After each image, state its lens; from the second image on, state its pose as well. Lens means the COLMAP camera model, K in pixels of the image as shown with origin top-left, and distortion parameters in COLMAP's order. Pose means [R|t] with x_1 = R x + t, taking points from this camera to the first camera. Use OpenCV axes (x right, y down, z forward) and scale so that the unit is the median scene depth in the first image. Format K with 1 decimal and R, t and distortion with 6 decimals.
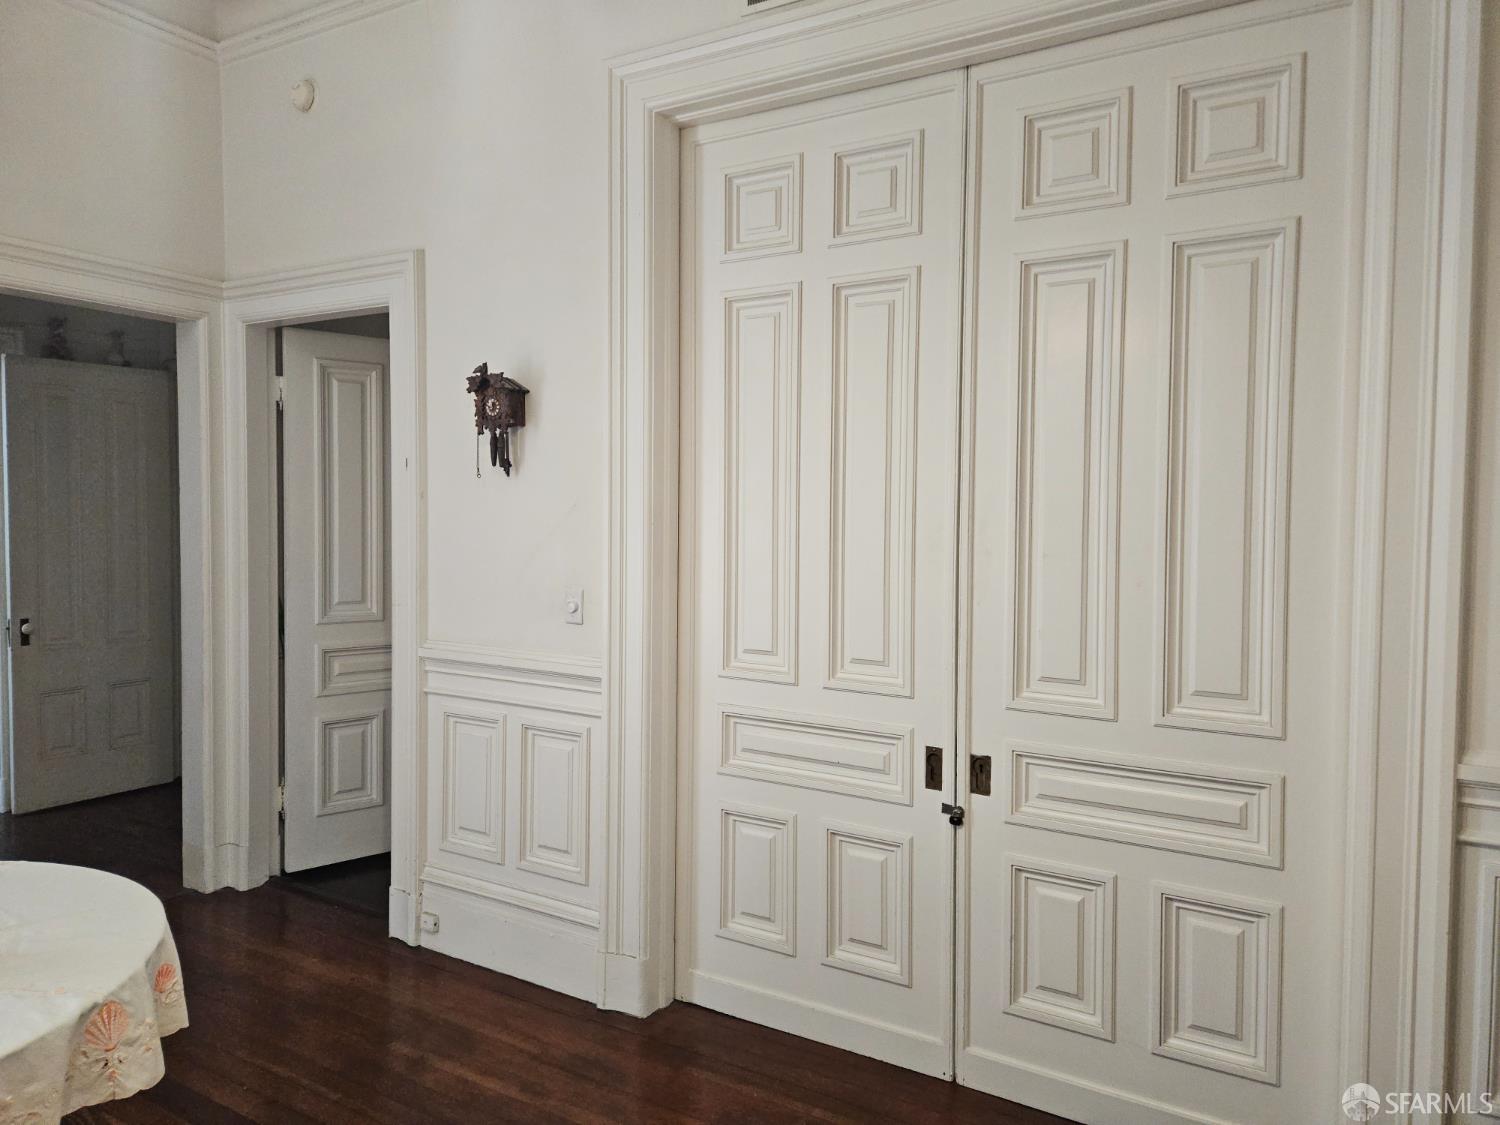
lens RADIAL K [[1010.2, 0, 752.0], [0, 1010.2, 561.8], [0, 0, 1]] dist [0.071454, -0.059921]
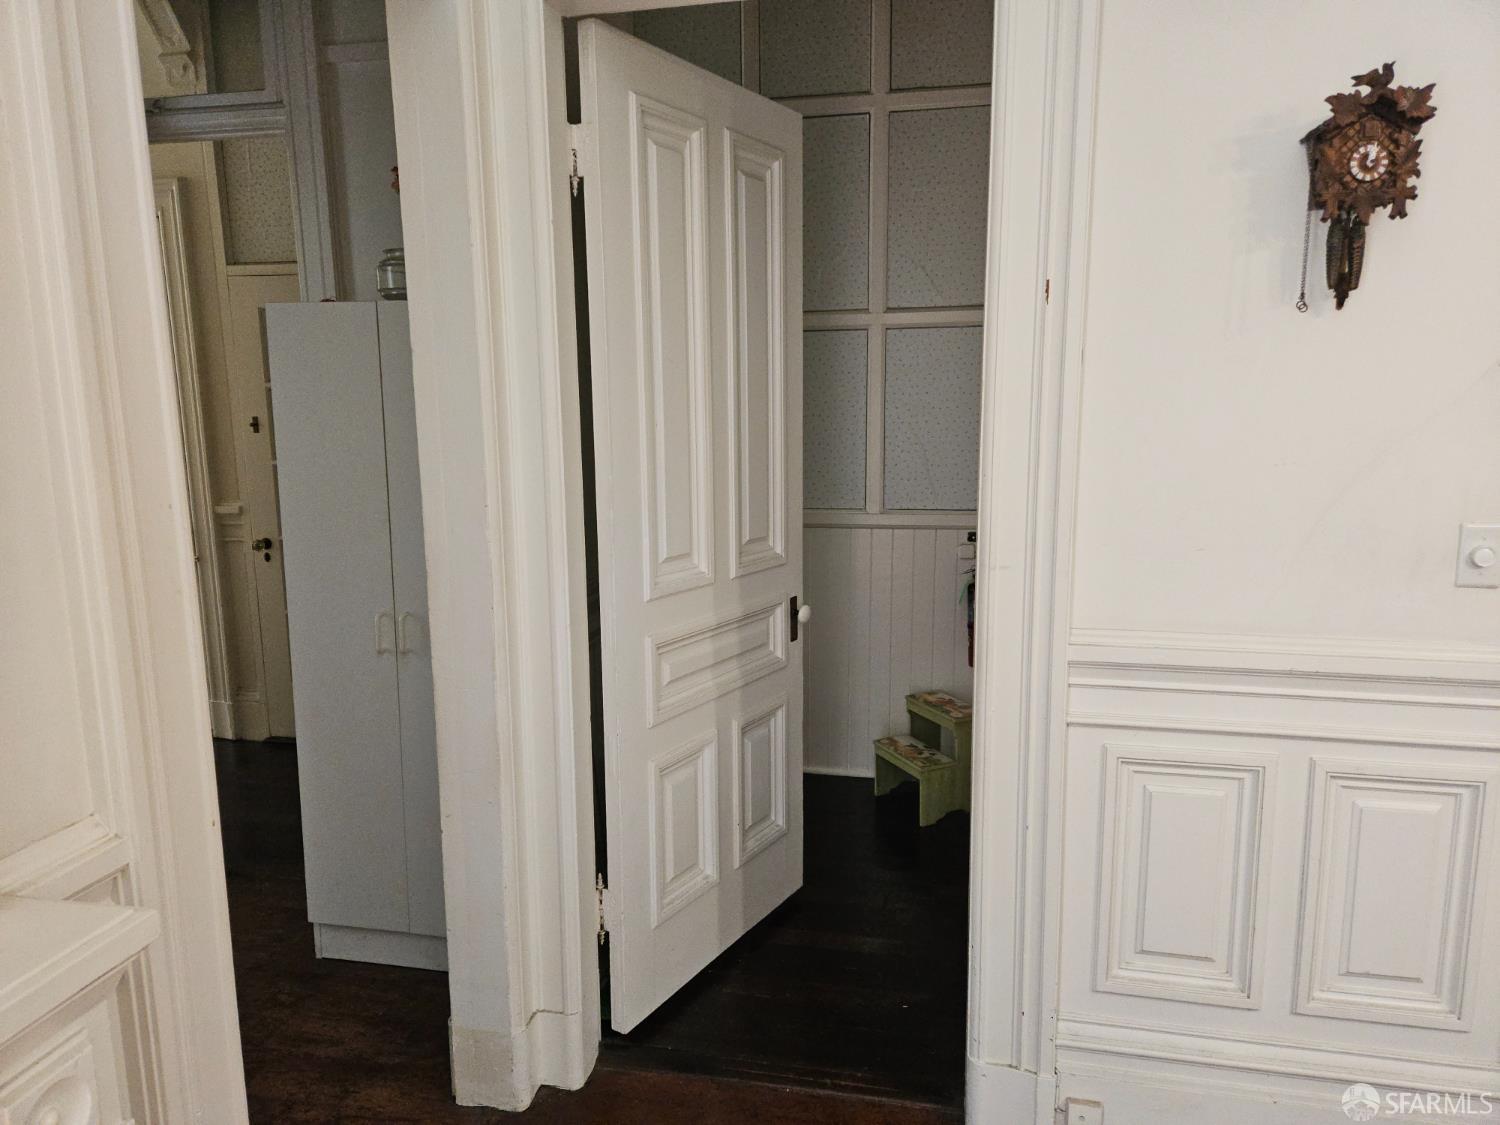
lens RADIAL K [[1010.2, 0, 750.0], [0, 1010.2, 574.4], [0, 0, 1]] dist [0.071454, -0.059921]
pose [[0.946088, -0.066790, 0.316950, -0.562408], [0.029976, 0.992365, 0.119641, -0.017779], [-0.322521, -0.103690, 0.940866, 0.478196]]
